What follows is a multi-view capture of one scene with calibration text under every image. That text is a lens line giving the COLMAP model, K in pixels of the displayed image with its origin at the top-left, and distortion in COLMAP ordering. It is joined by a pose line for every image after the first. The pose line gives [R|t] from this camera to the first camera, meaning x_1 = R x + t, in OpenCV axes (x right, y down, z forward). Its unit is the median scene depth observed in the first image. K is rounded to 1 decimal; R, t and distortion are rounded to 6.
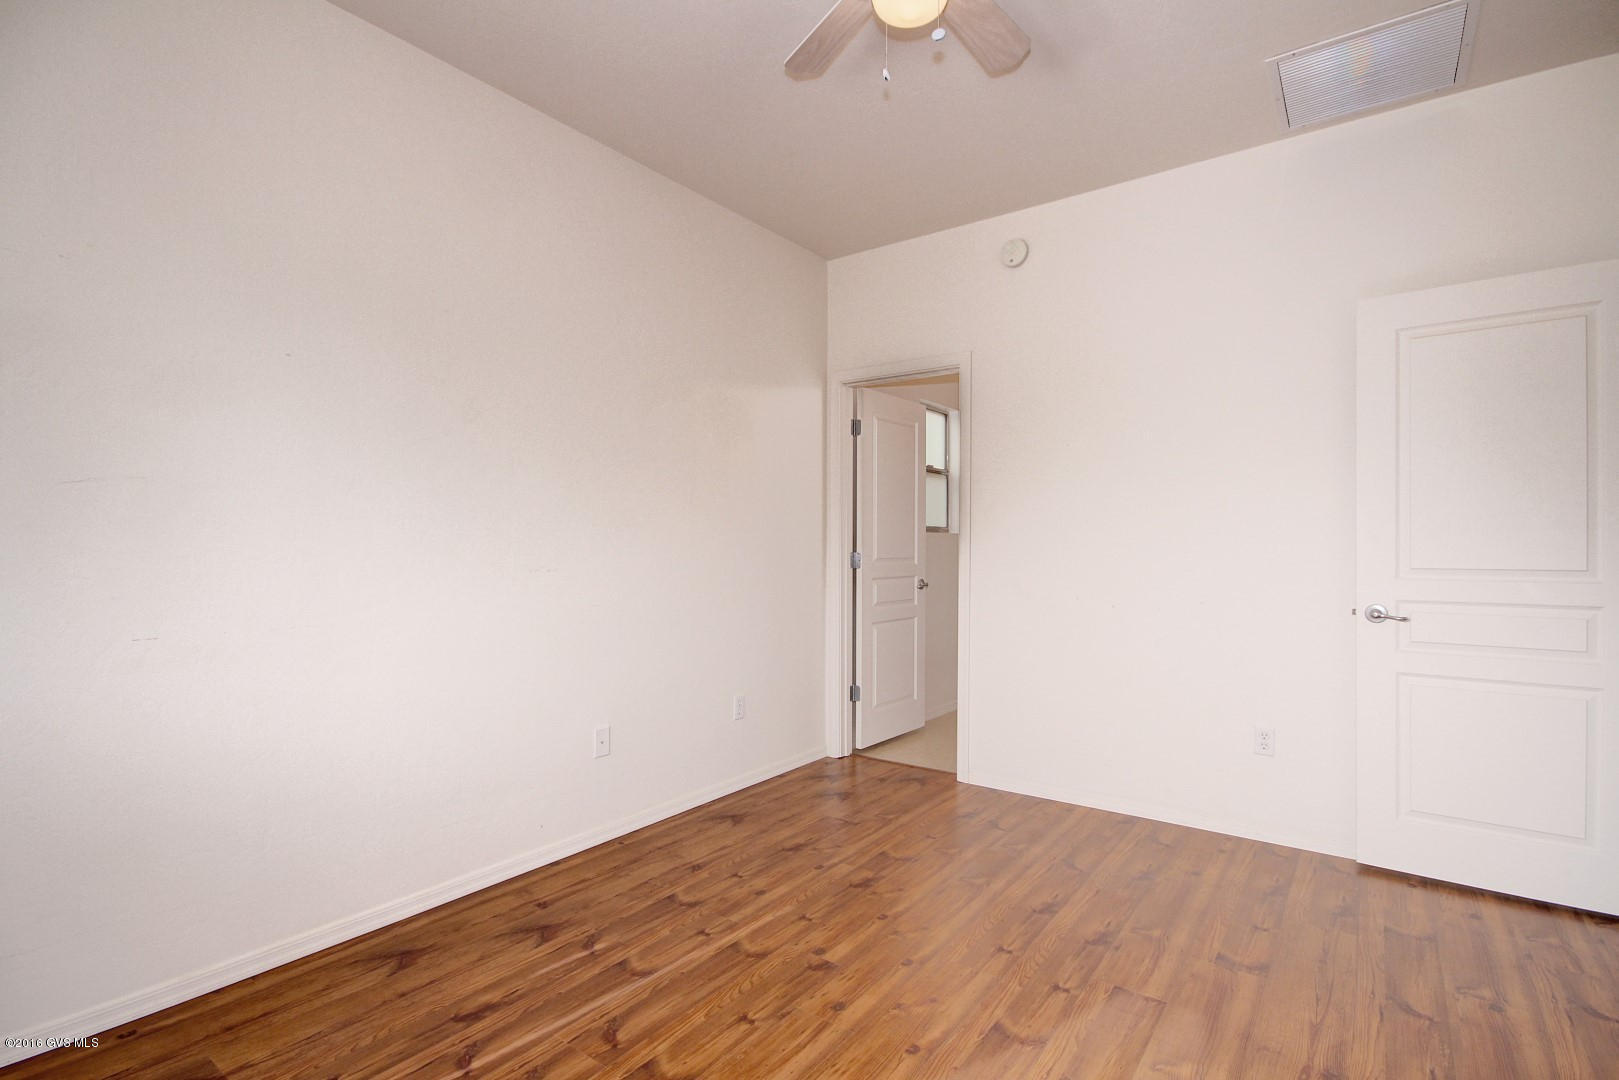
lens RADIAL K [[763.4, 0, 811.1], [0, 763.4, 543.6], [0, 0, 1]] dist [-0.001742, -0.004005]
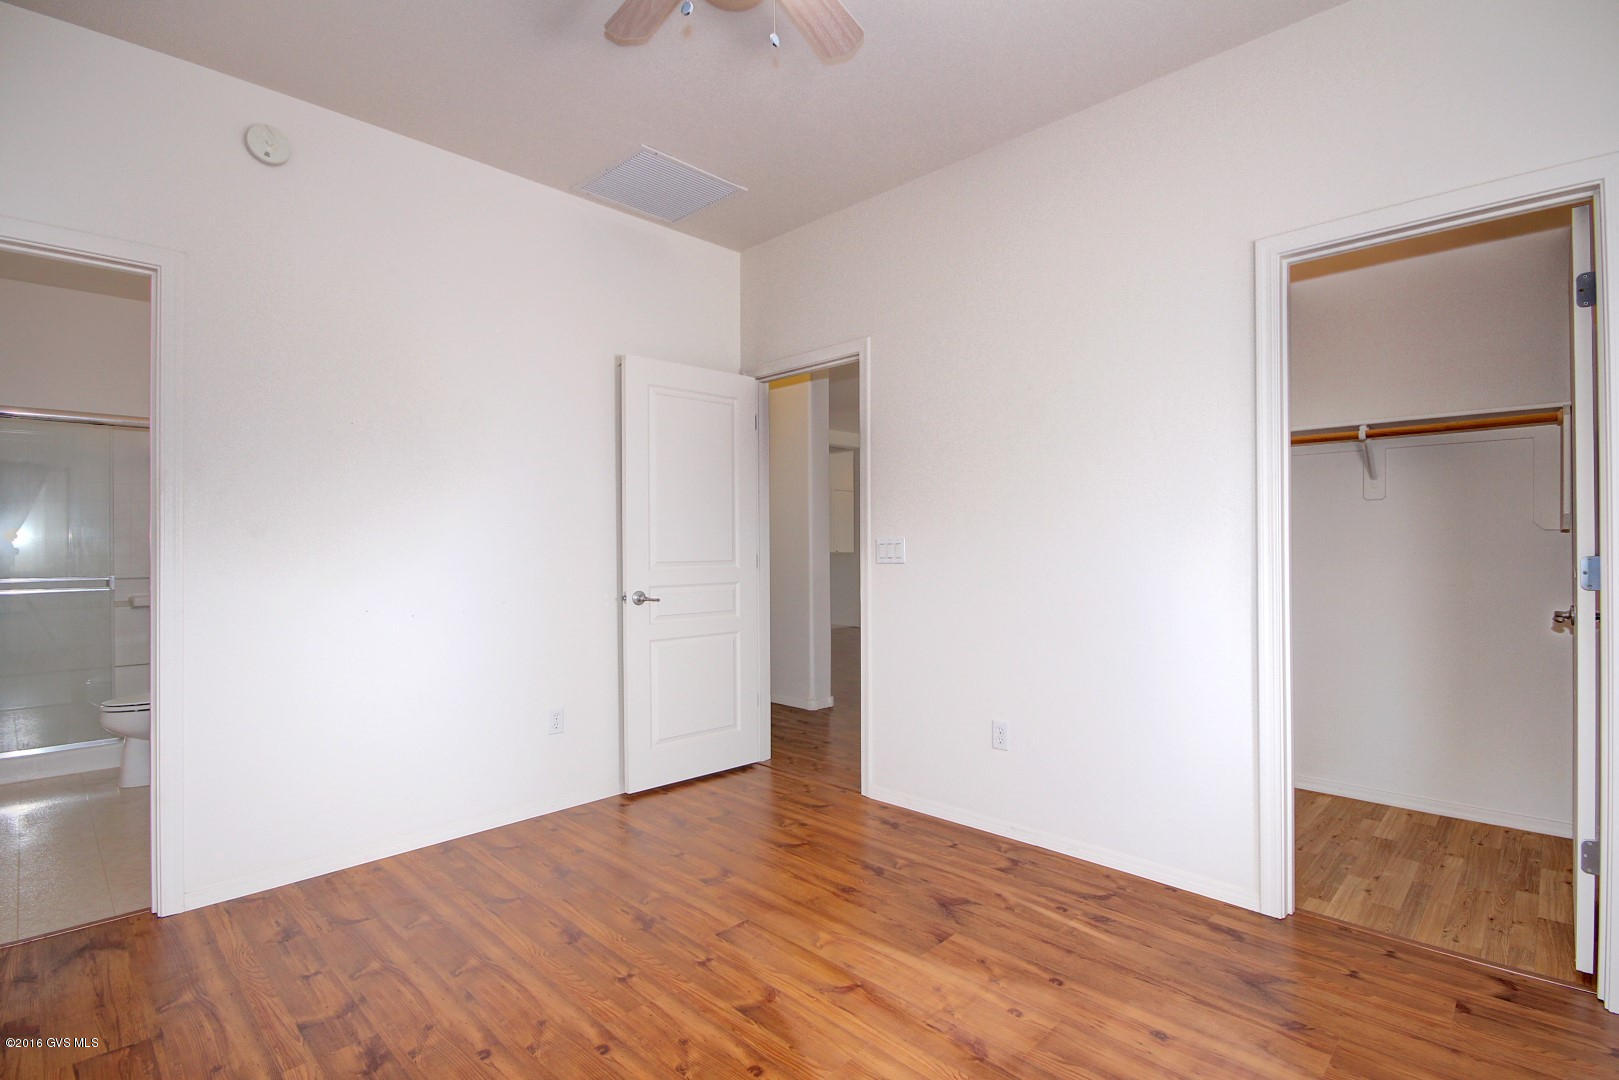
lens RADIAL K [[763.4, 0, 846.1], [0, 763.4, 541.0], [0, 0, 1]] dist [-0.001742, -0.004005]
pose [[0.113721, 0.002519, 0.993510, -0.545702], [0.002211, 0.999994, -0.002788, -0.001189], [-0.993510, 0.002514, 0.113715, 0.521881]]
